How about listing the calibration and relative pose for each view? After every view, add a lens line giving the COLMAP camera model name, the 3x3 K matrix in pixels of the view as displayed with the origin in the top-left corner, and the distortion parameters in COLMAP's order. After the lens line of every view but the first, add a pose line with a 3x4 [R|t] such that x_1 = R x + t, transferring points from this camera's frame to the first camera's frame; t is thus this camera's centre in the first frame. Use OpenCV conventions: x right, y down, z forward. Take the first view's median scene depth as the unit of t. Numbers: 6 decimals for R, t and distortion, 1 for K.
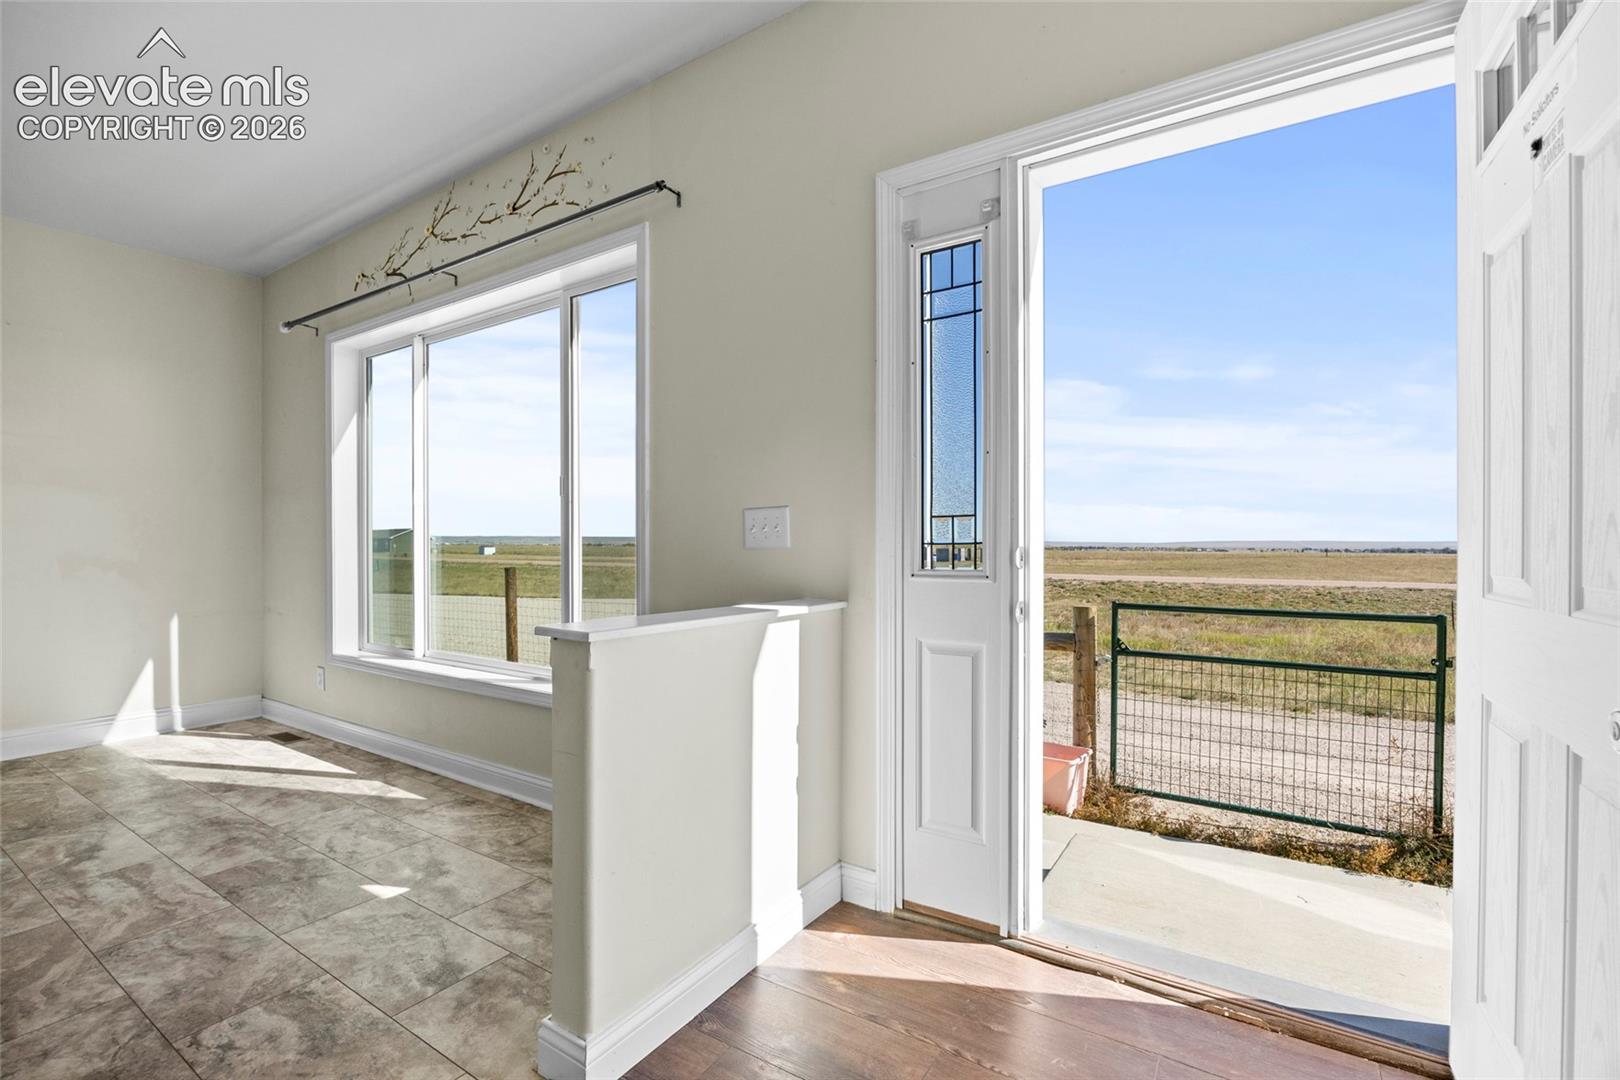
lens RADIAL K [[687.3, 0, 792.1], [0, 687.3, 555.9], [0, 0, 1]] dist [-0.013794, 0.000062]
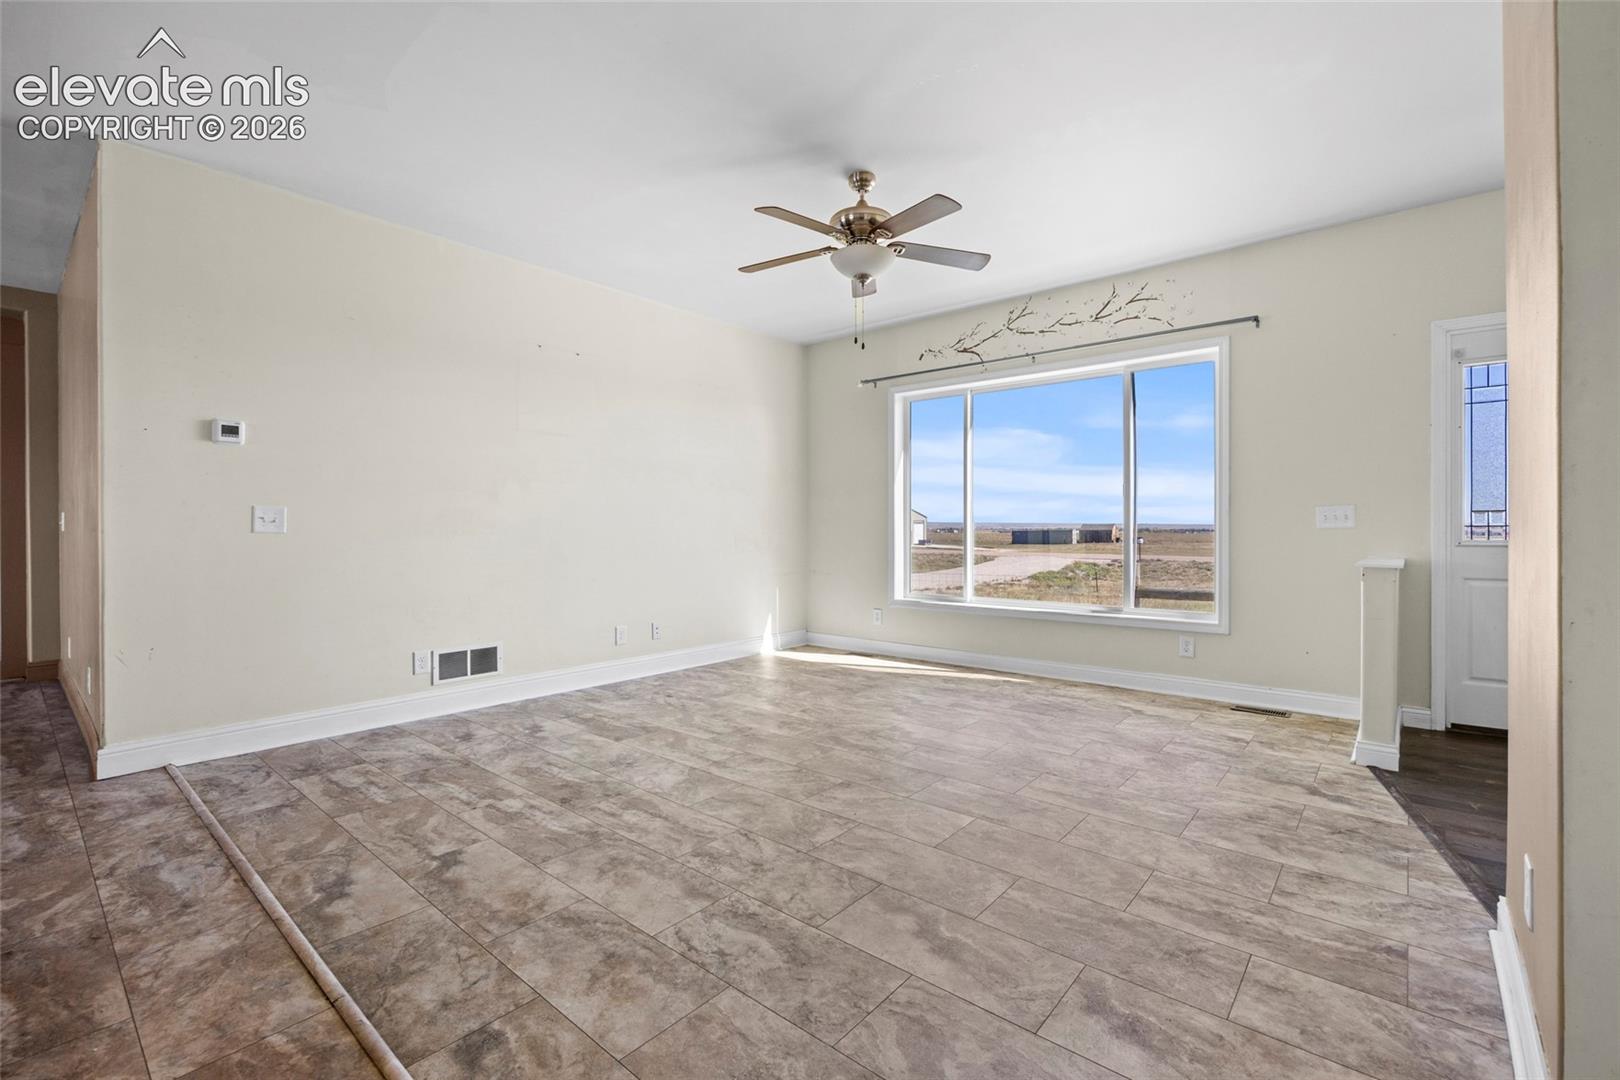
lens RADIAL K [[699.9, 0, 812.8], [0, 699.9, 525.7], [0, 0, 1]] dist [-0.000371, -0.000064]
pose [[0.991370, -0.004476, -0.131015, -0.697920], [0.001836, 0.999793, -0.020263, 0.009880], [0.131079, 0.019848, 0.991173, -0.578738]]
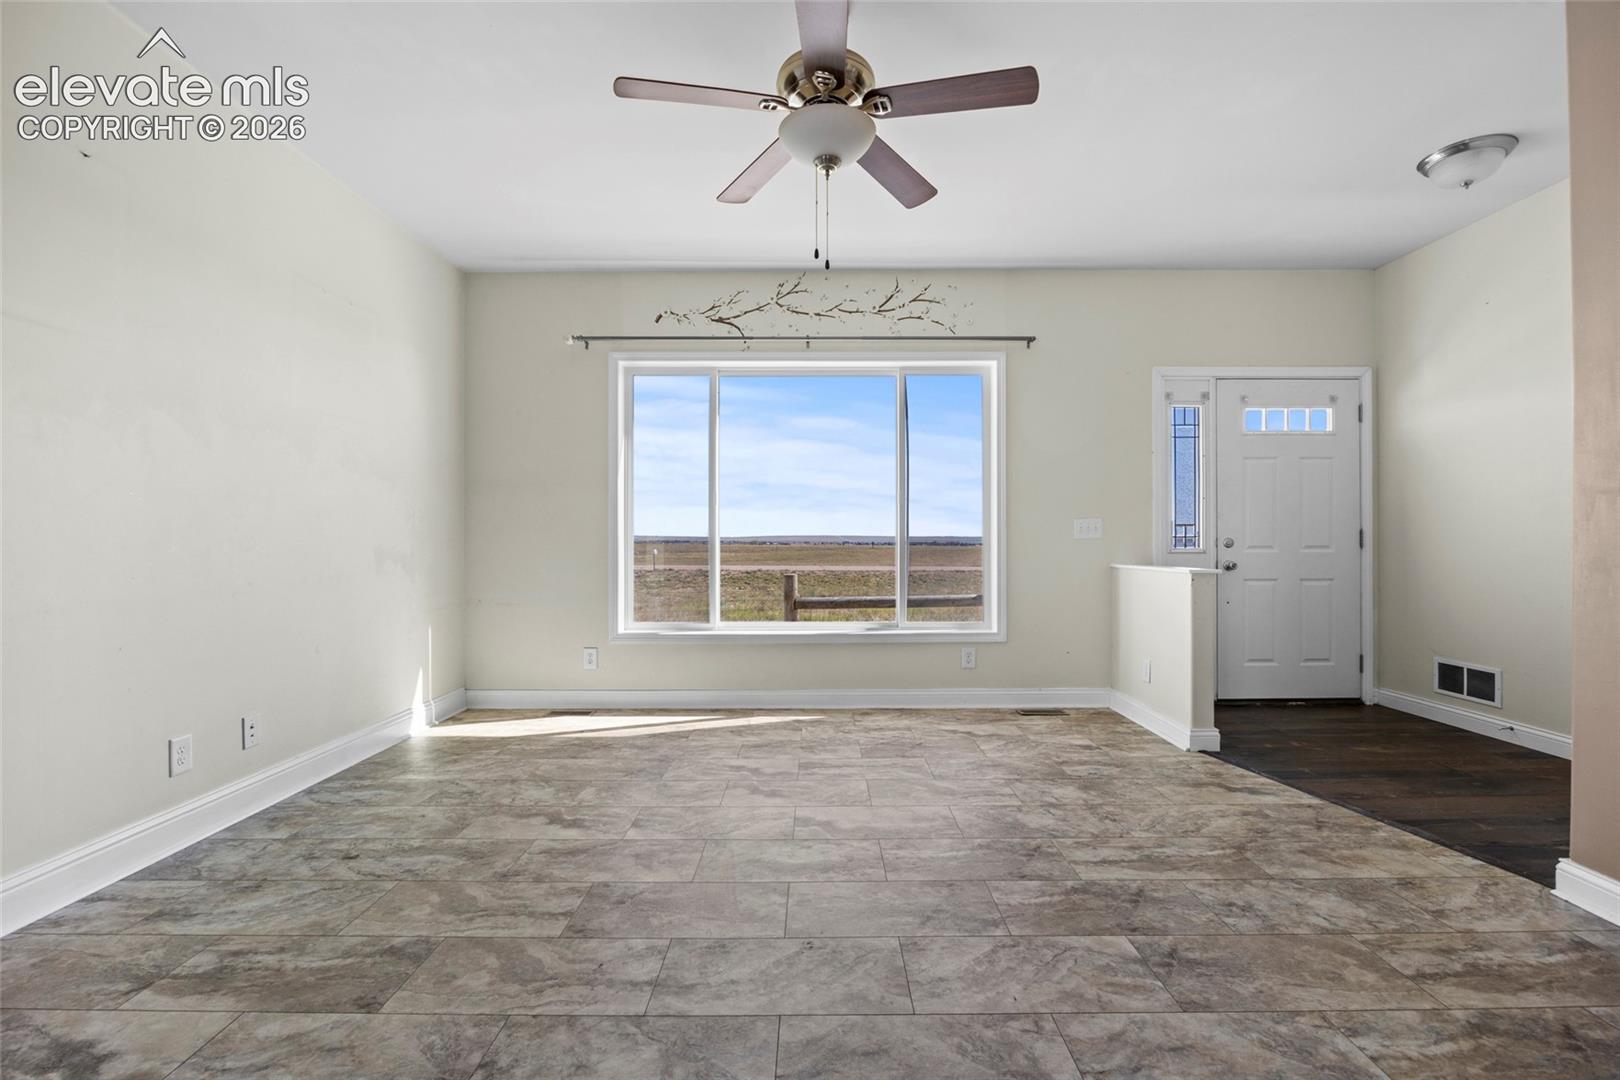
lens RADIAL K [[704.7, 0, 813.1], [0, 704.7, 535.6], [0, 0, 1]] dist [-0.013613, -0.000032]
pose [[0.842465, -0.001181, 0.538749, -1.102326], [0.012507, 0.999771, -0.017366, 0.003247], [-0.538605, 0.021368, 0.842287, -0.160835]]
